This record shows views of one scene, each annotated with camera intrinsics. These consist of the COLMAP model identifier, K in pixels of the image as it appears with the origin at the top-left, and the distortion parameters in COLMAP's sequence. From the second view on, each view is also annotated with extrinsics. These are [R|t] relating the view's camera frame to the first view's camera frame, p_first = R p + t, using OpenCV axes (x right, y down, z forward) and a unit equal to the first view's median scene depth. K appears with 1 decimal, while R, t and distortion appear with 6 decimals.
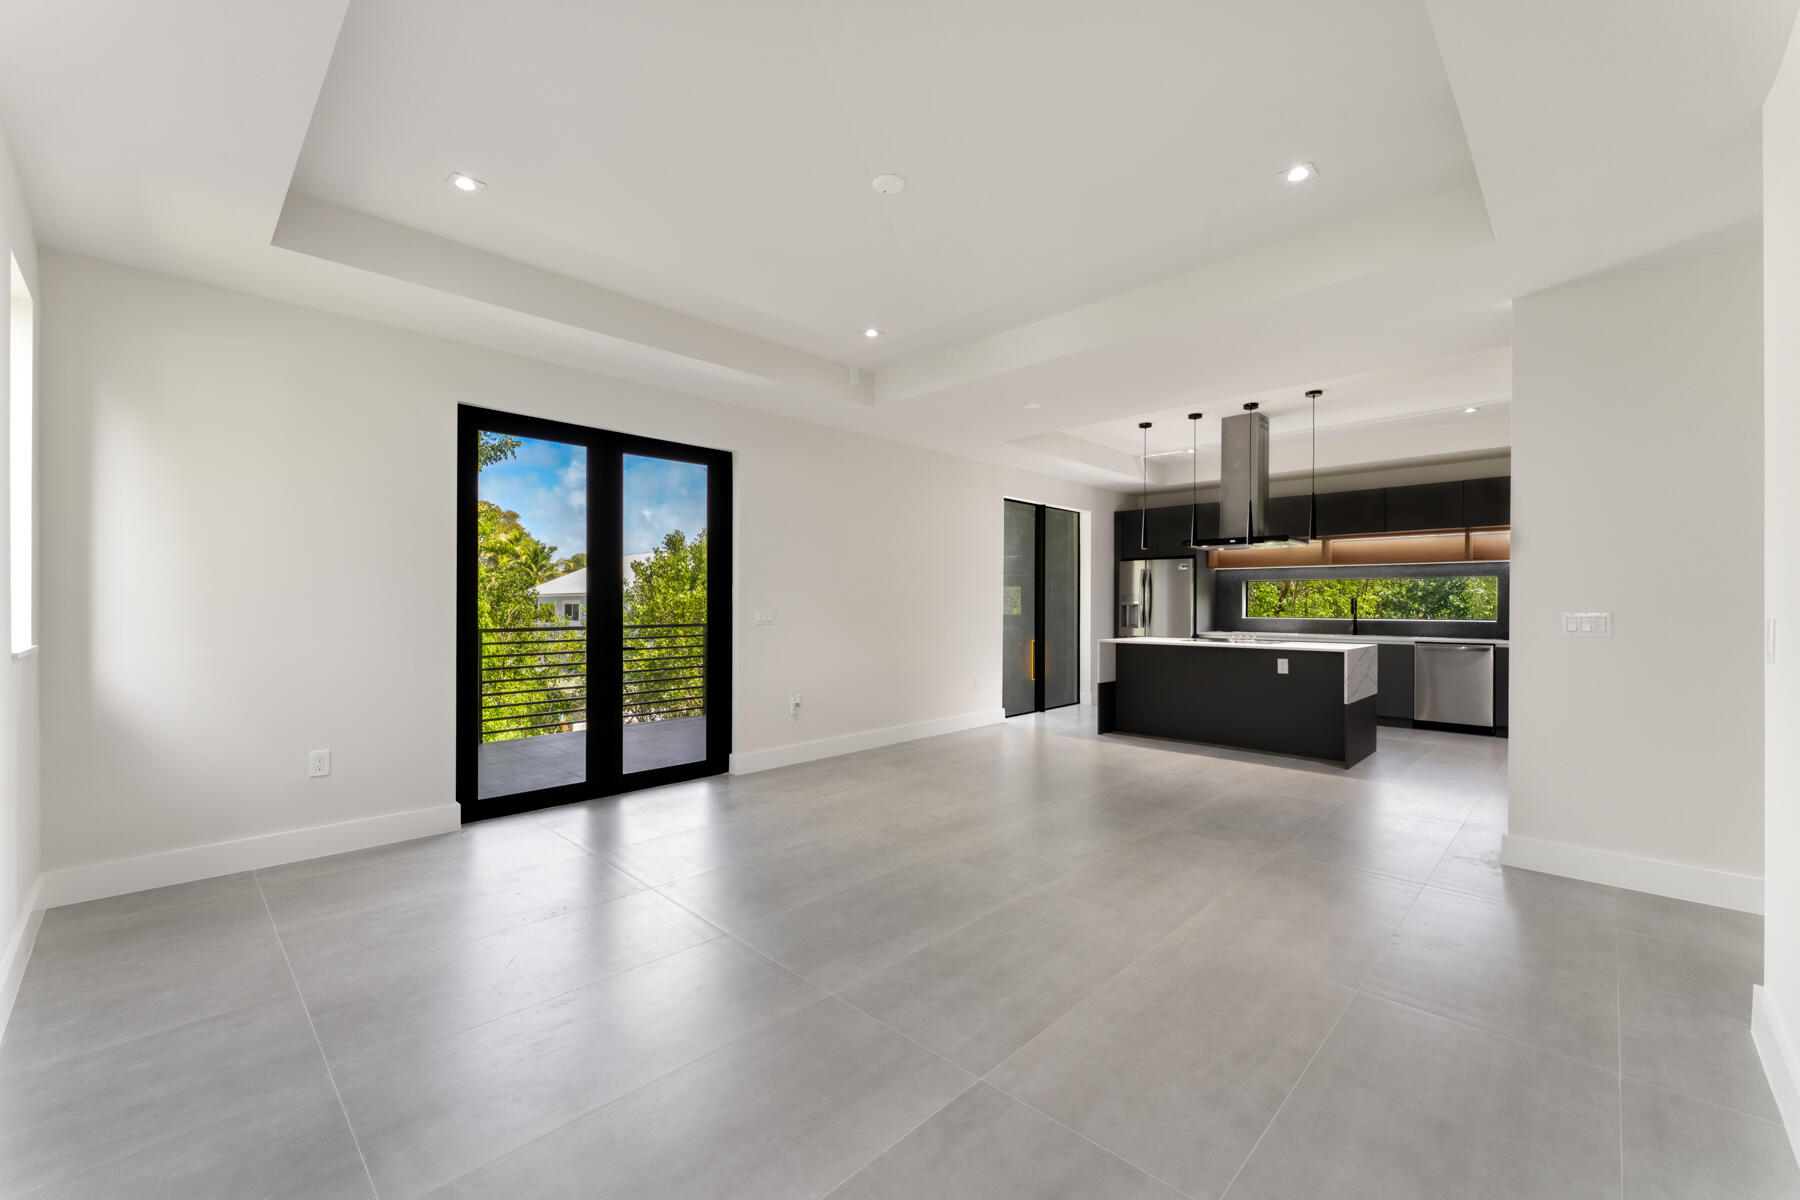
lens RADIAL K [[752.1, 0, 900.0], [0, 752.1, 600.0], [0, 0, 1]] dist [-0.001086, -0.000086]
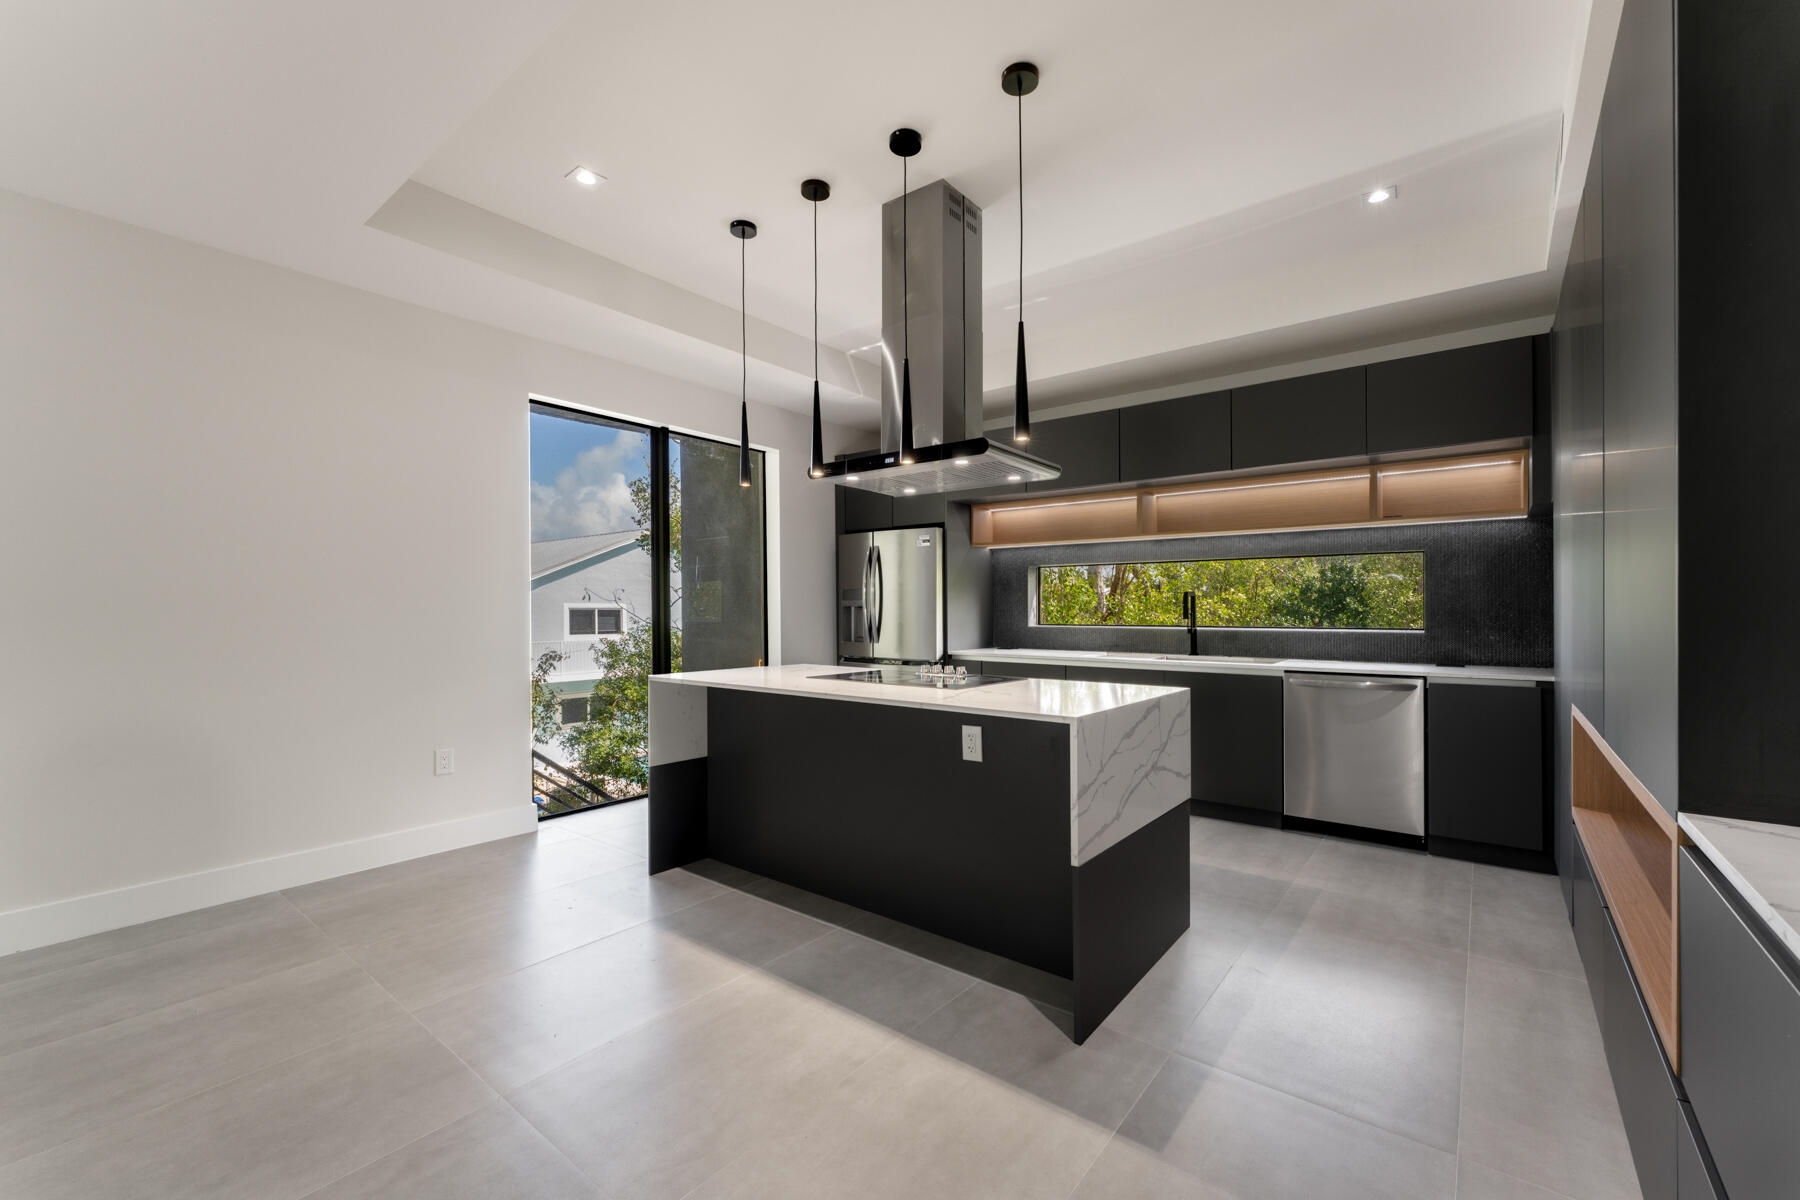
lens RADIAL K [[735.2, 0, 900.0], [0, 735.2, 600.0], [0, 0, 1]] dist [-0.029603, 0.000004]
pose [[0.996846, -0.001058, 0.079353, 0.350731], [0.001857, 0.999948, -0.009992, 0.009589], [-0.079339, 0.010108, 0.996796, 0.476928]]
